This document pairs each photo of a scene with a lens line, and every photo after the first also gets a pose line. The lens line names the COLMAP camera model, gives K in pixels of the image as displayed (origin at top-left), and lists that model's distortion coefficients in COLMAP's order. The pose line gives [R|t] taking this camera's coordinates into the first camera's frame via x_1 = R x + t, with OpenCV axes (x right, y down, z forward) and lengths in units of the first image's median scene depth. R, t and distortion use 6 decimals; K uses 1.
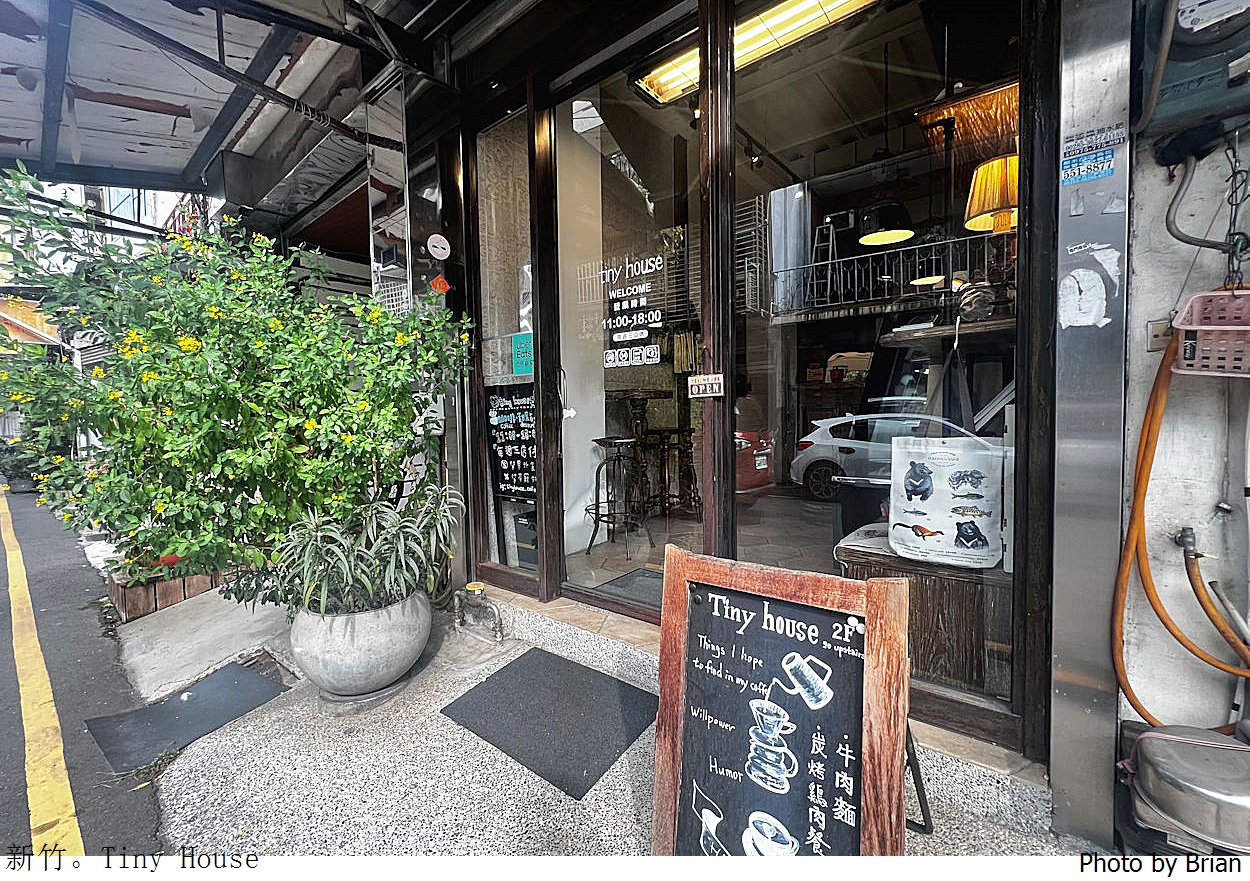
lens RADIAL K [[525.7, 0, 625.0], [0, 525.7, 440.5], [0, 0, 1]] dist [0.000483, 0.000261]
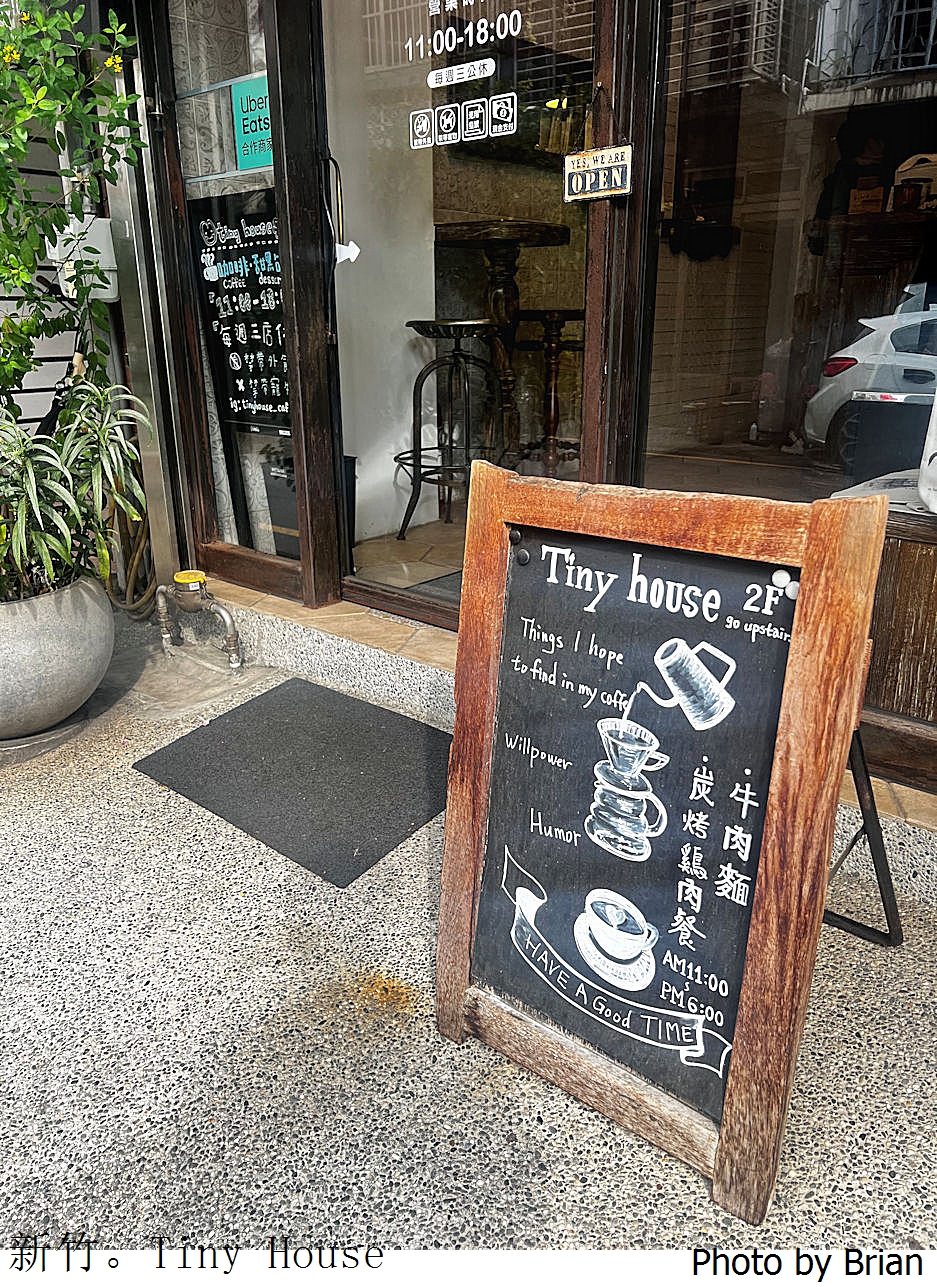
lens RADIAL K [[938.4, 0, 468.5], [0, 938.4, 643.5], [0, 0, 1]] dist [0.064729, -0.087762]
pose [[0.999010, 0.025180, -0.036686, 0.077268], [-0.013843, 0.959441, 0.281569, 0.072386], [0.042288, -0.280782, 0.958839, 0.011837]]
